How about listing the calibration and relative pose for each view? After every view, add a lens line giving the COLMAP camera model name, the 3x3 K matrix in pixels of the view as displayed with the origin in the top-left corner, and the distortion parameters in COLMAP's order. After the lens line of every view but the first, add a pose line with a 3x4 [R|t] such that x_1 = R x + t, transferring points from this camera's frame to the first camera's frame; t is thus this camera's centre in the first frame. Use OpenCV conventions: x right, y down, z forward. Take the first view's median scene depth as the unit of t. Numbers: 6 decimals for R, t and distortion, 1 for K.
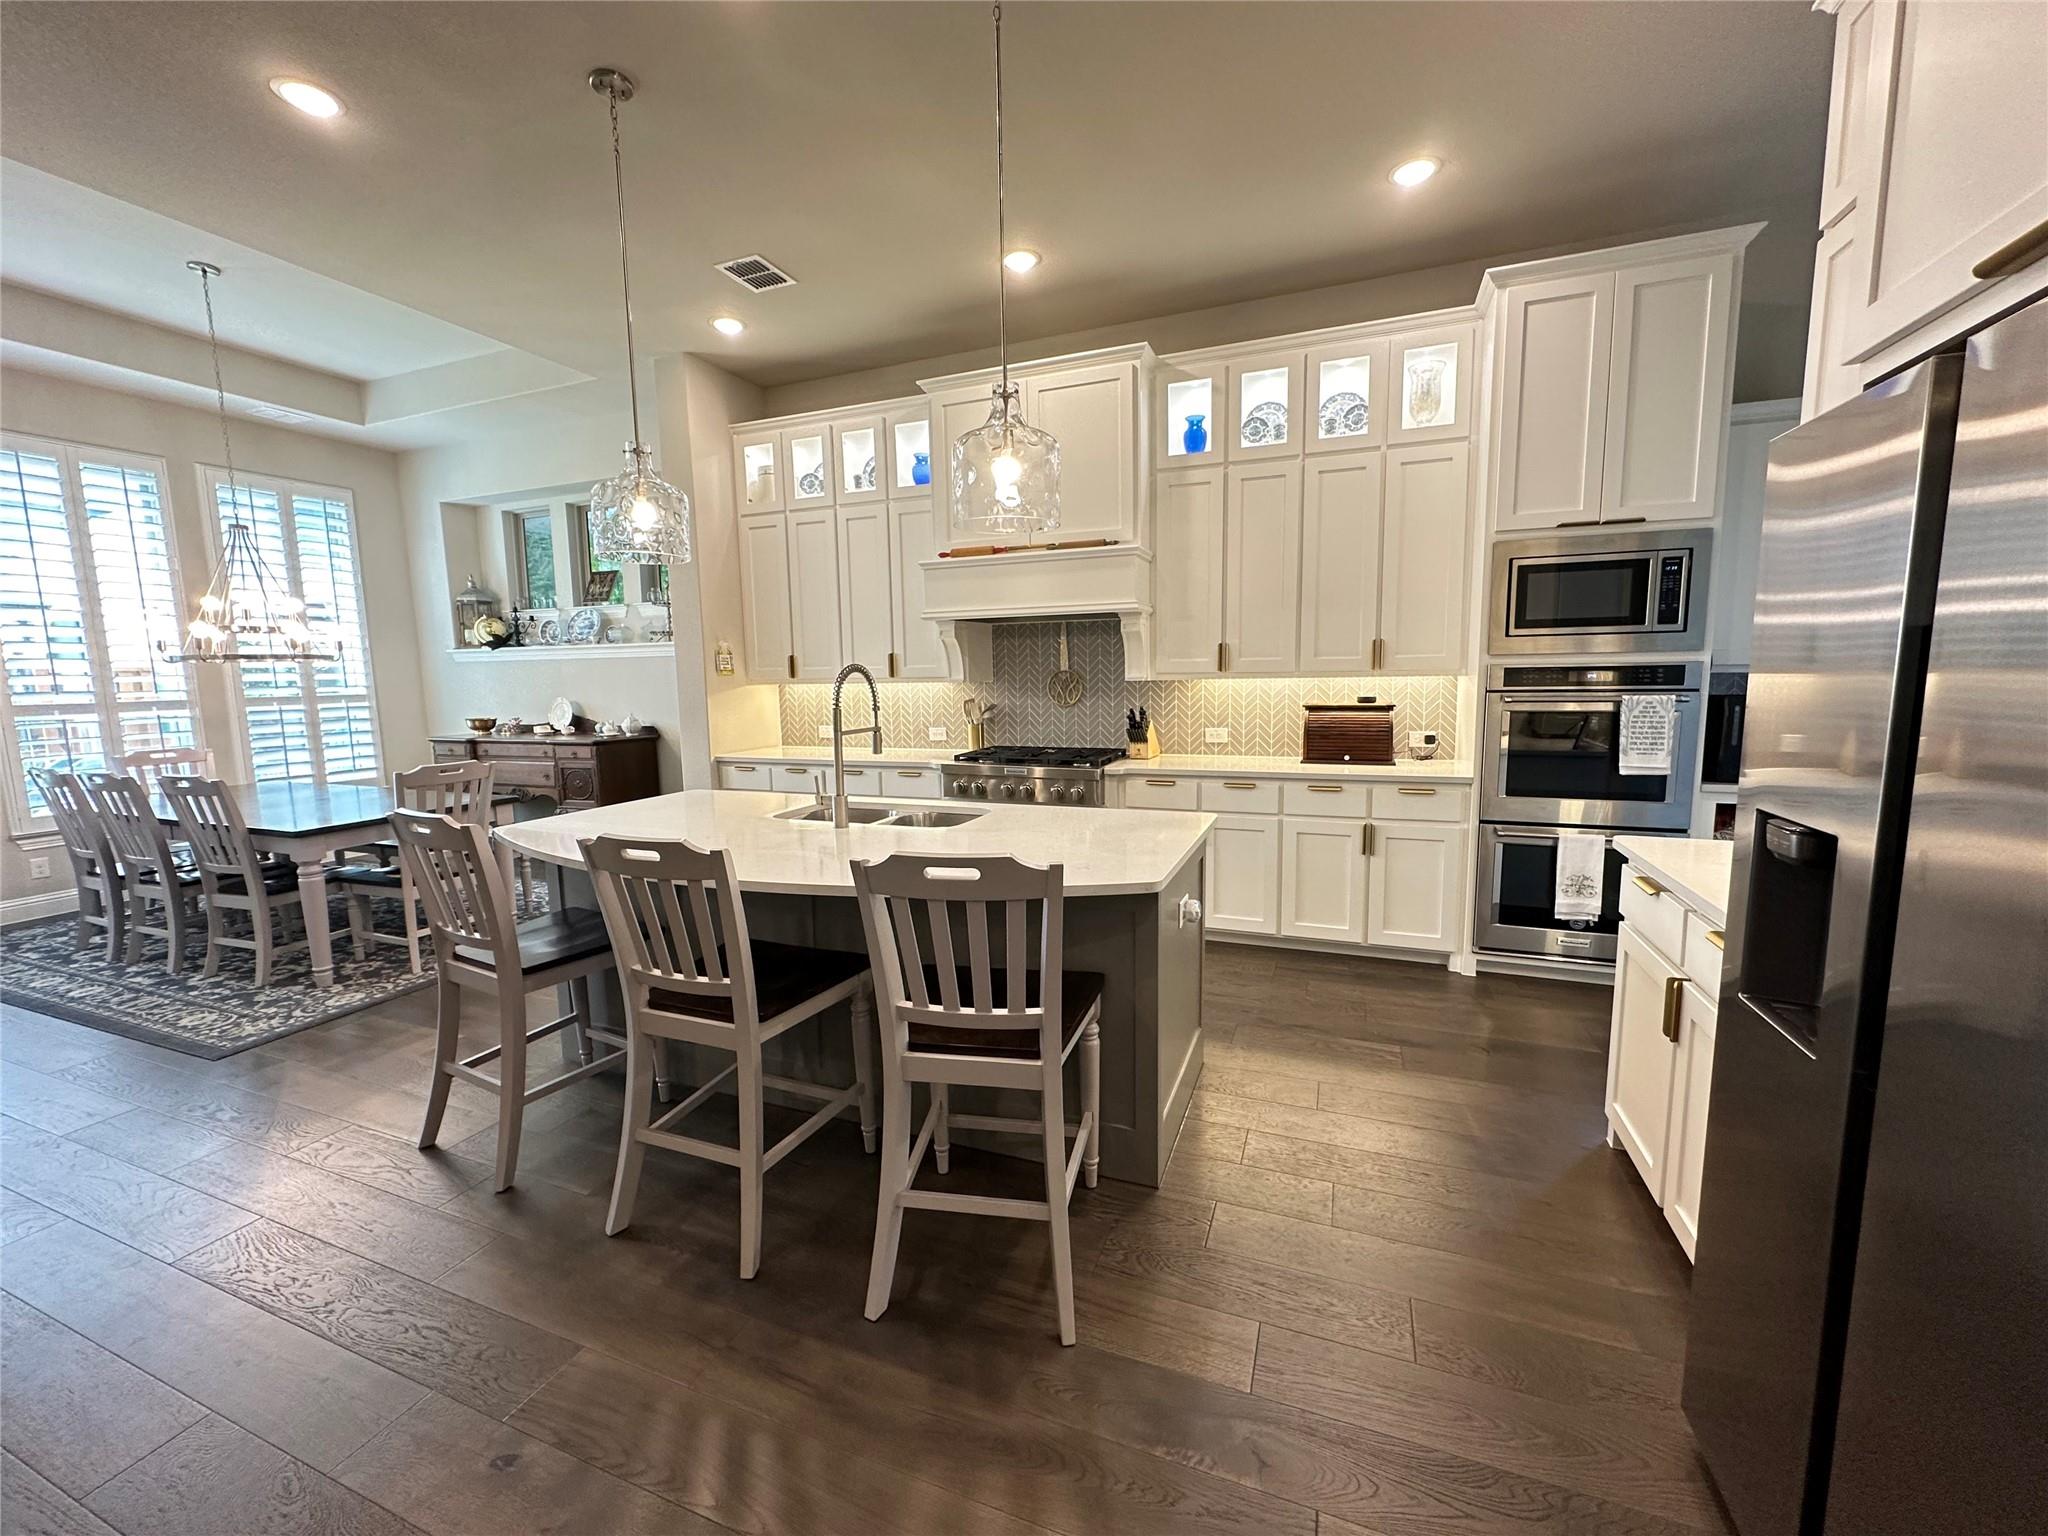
lens RADIAL K [[818.5, 0, 1024.2], [0, 818.5, 768.1], [0, 0, 1]] dist [0.000824, -0.000016]
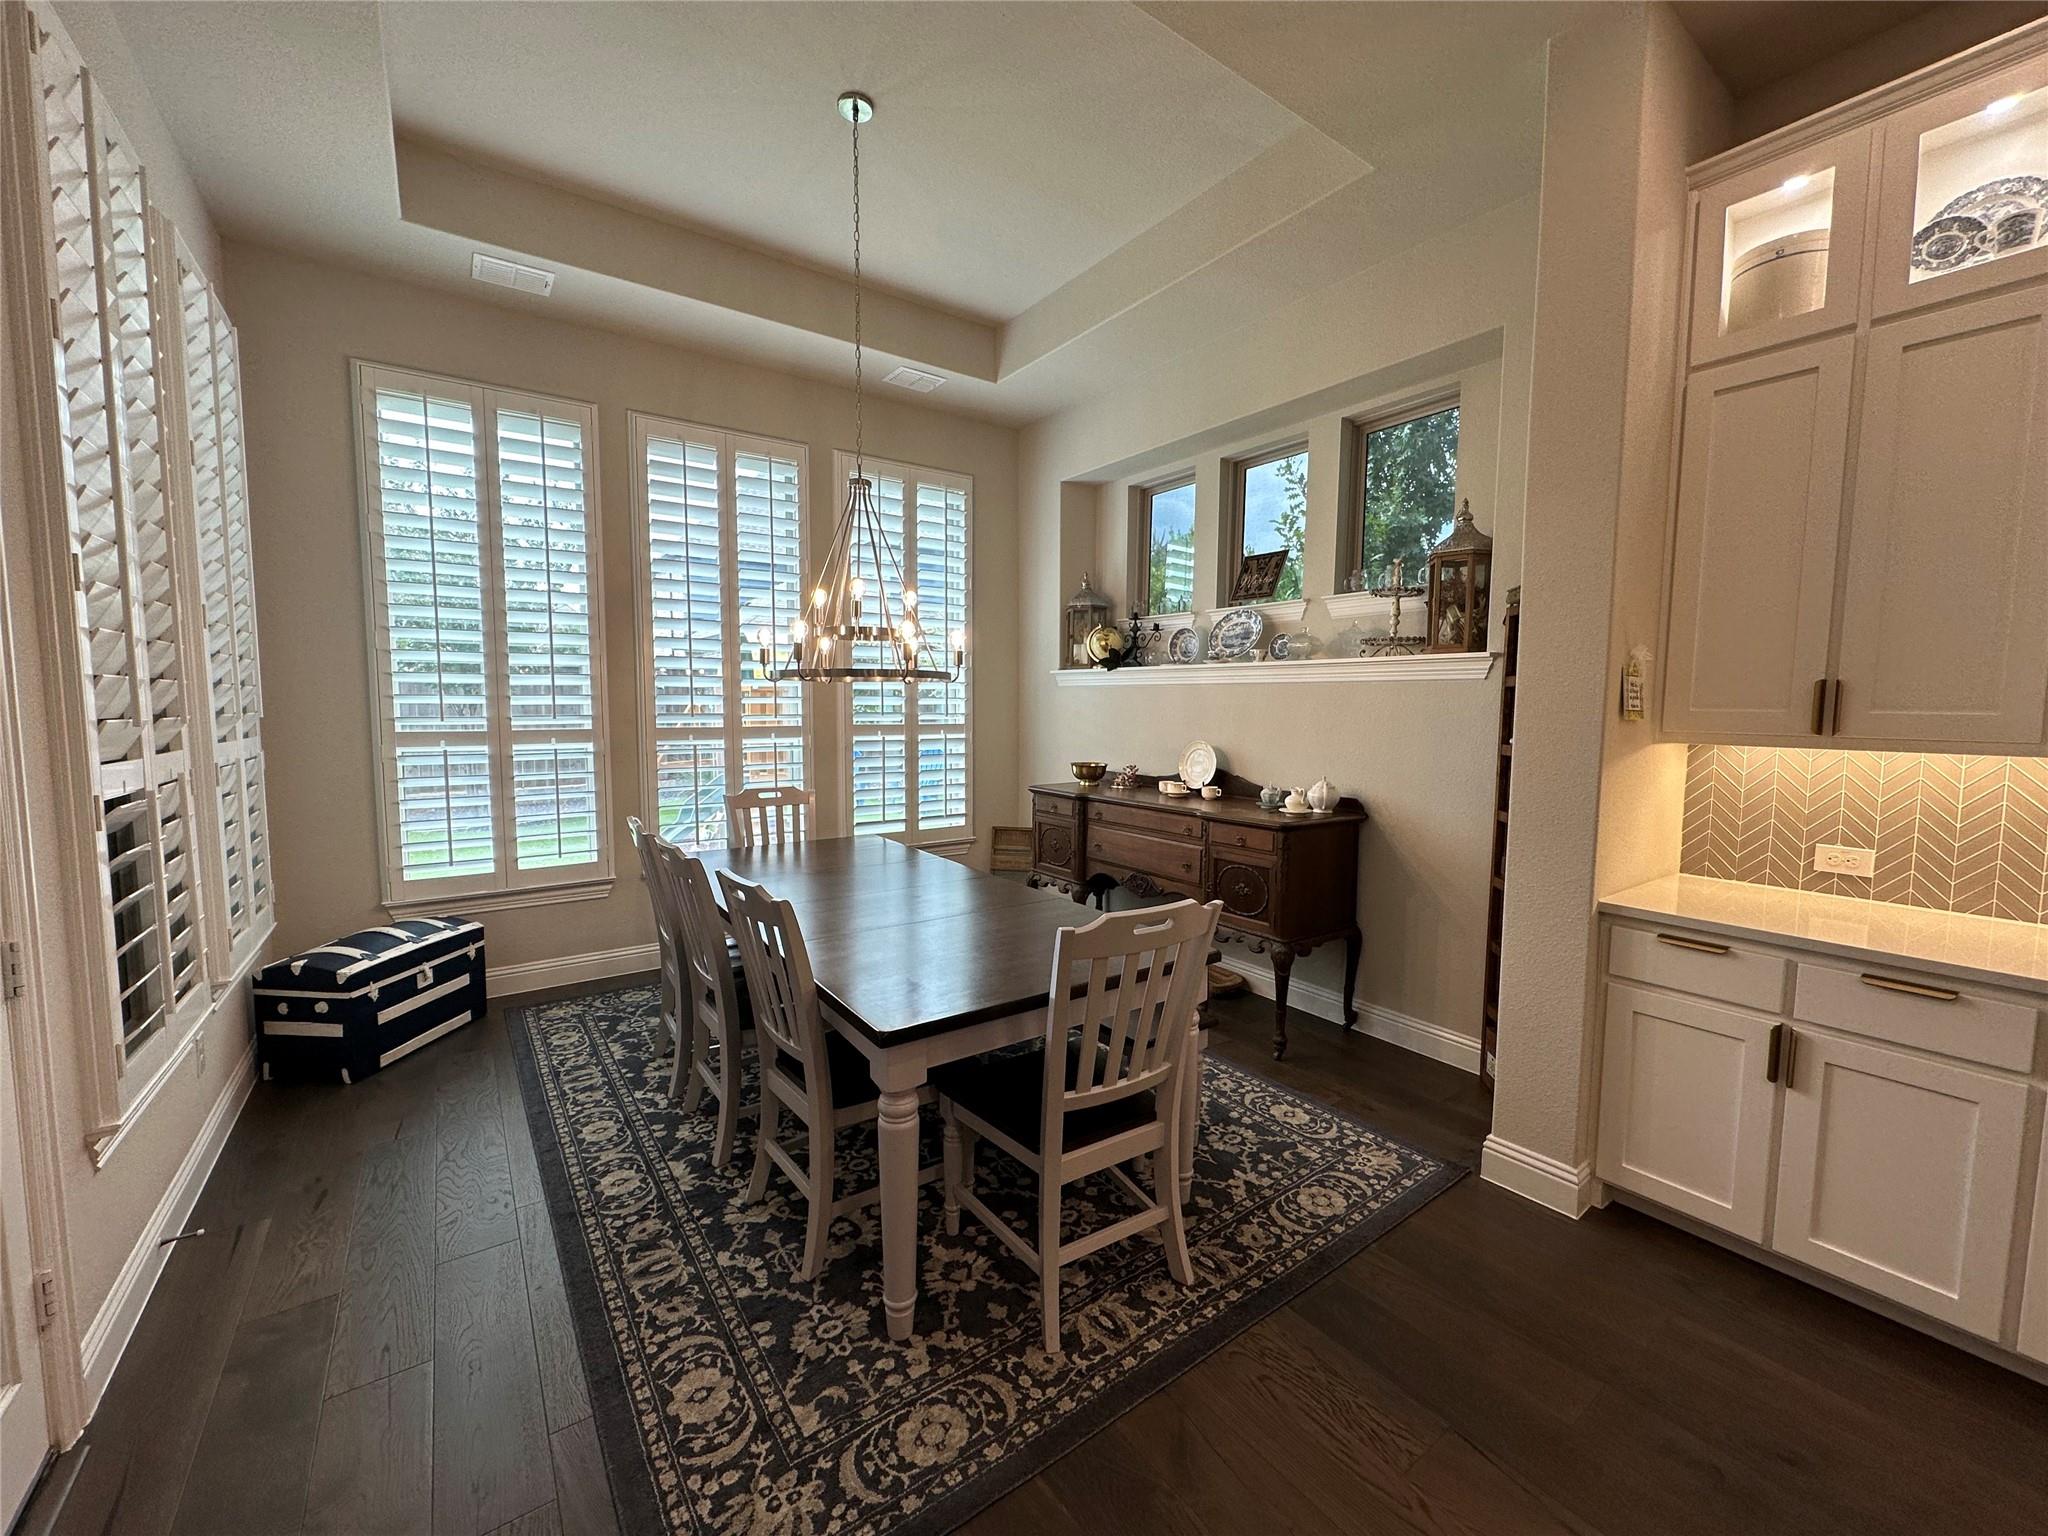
lens RADIAL K [[818.5, 0, 1020.4], [0, 818.5, 768.9], [0, 0, 1]] dist [0.000824, -0.000016]
pose [[0.840076, 0.068208, -0.538163, -0.353466], [-0.087132, 0.996149, -0.009759, -0.047749], [0.535425, 0.055090, 0.842784, 0.388292]]
